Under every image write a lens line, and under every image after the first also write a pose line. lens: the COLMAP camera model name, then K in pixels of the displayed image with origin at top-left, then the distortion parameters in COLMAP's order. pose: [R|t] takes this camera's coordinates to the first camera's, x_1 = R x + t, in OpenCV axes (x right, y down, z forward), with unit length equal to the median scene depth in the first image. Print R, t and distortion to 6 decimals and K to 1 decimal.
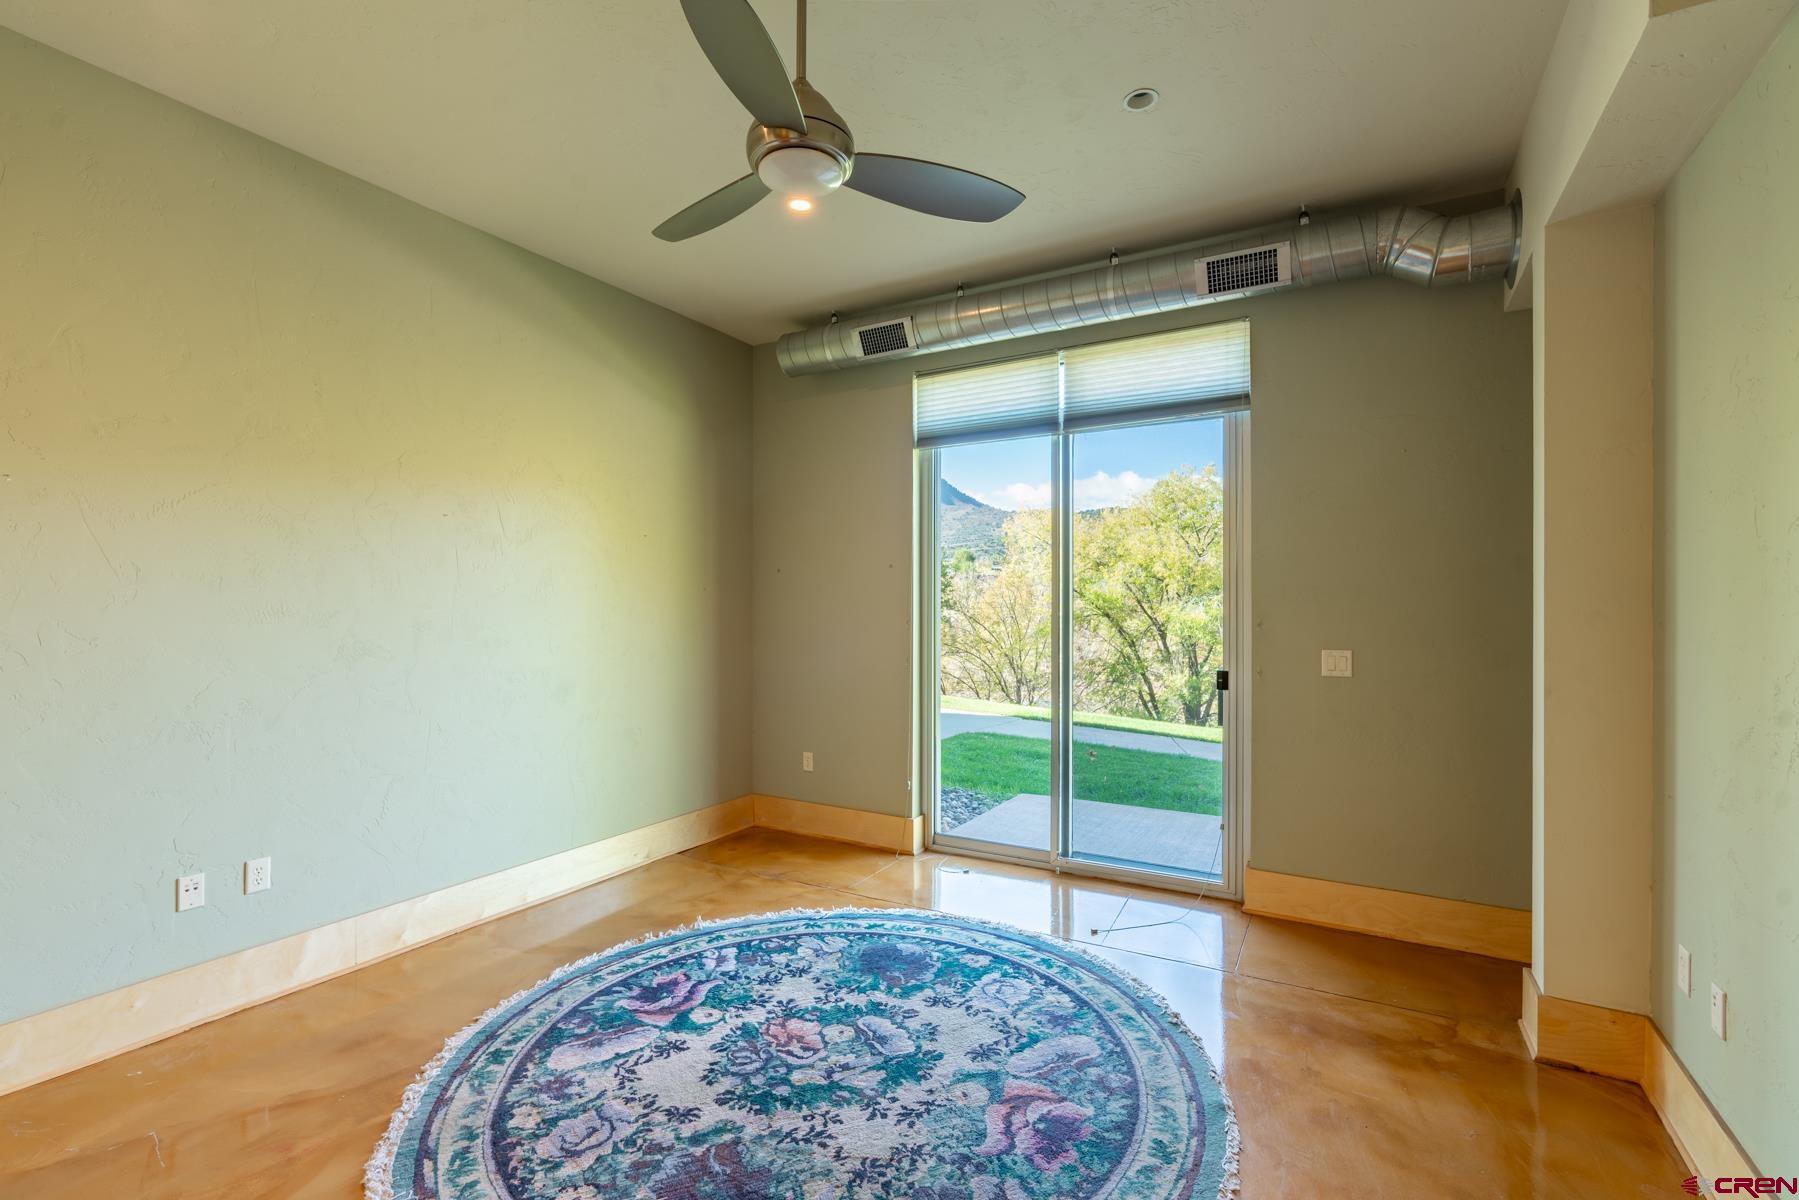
lens RADIAL K [[819.2, 0, 893.8], [0, 819.2, 603.3], [0, 0, 1]] dist [-0.001057, -0.000030]
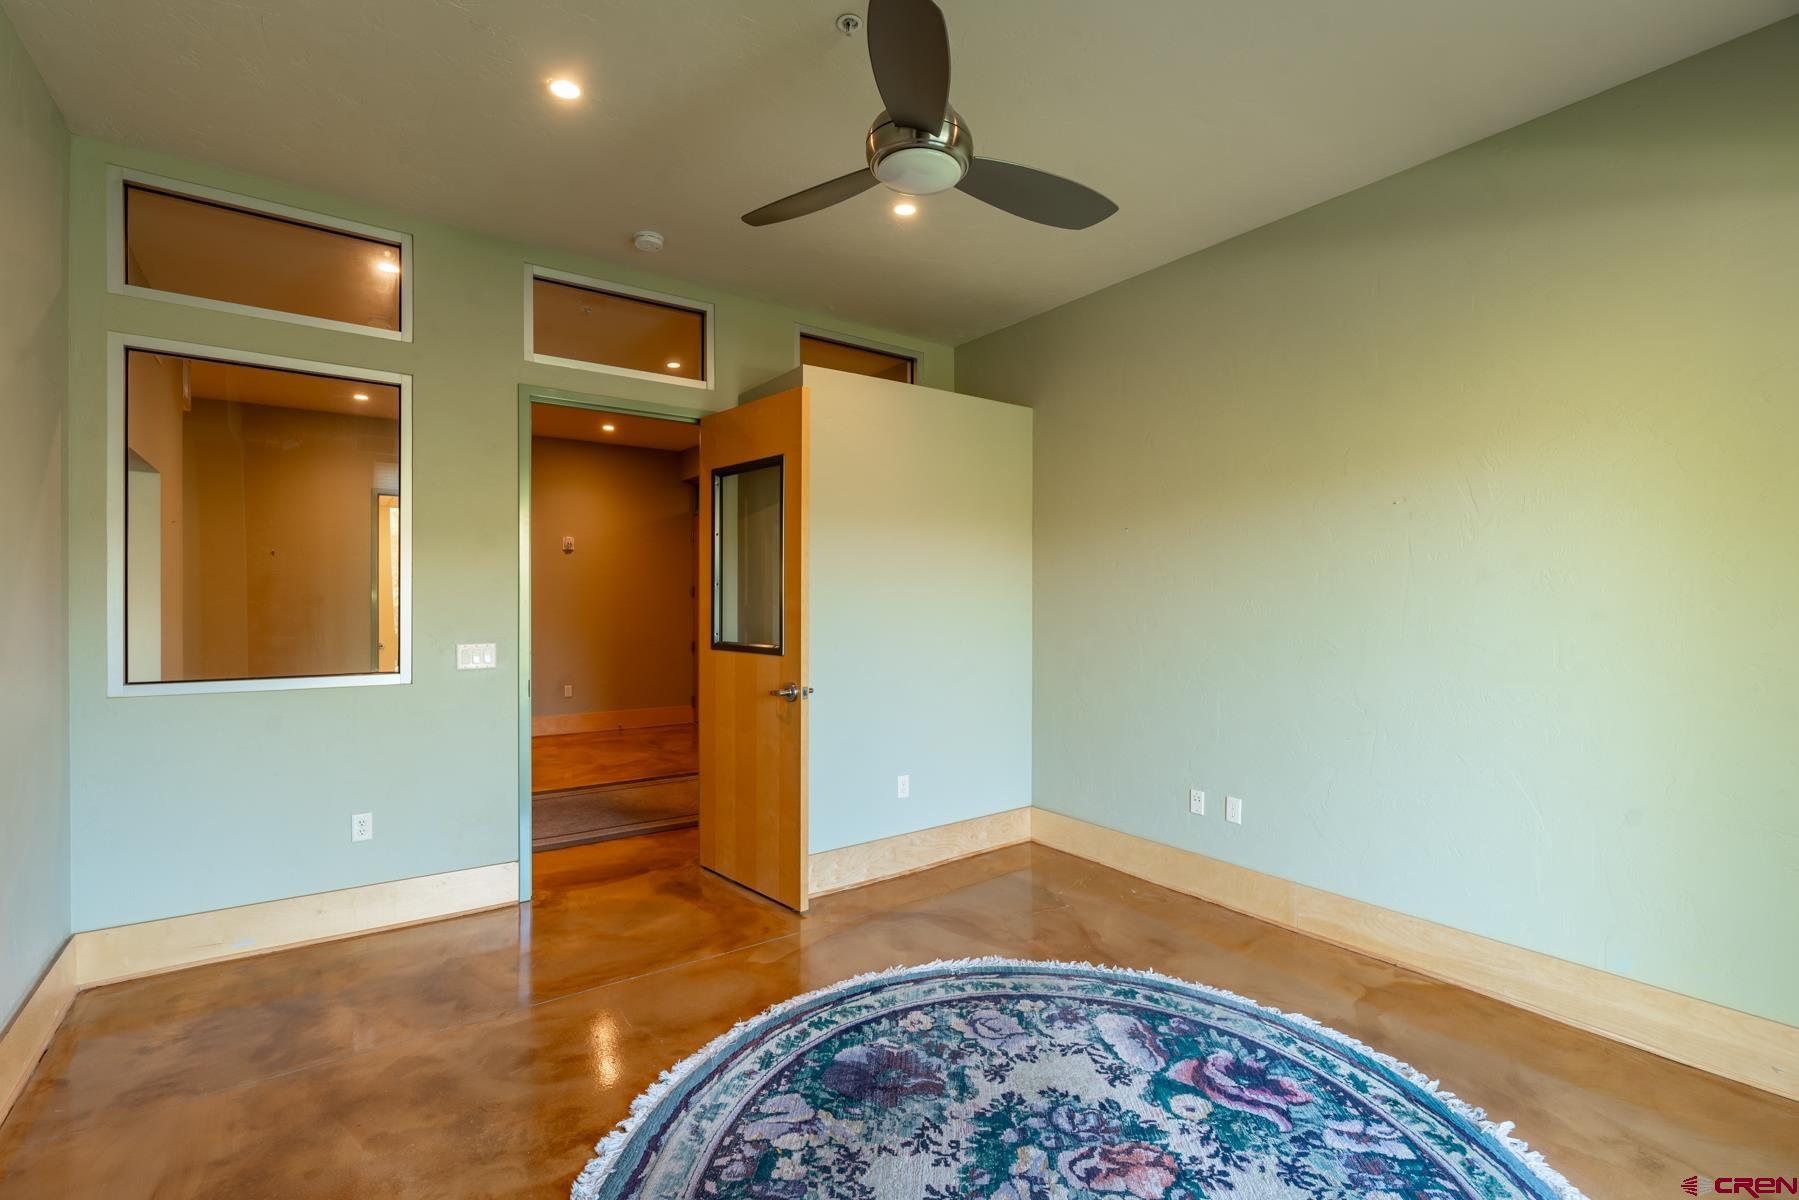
lens RADIAL K [[819.2, 0, 897.5], [0, 819.2, 601.8], [0, 0, 1]] dist [-0.001057, -0.000030]
pose [[-0.421183, 0.000500, -0.906975, 0.652660], [0.001090, 0.999999, 0.000045, 0.003707], [0.906975, -0.000970, -0.421183, 1.124142]]
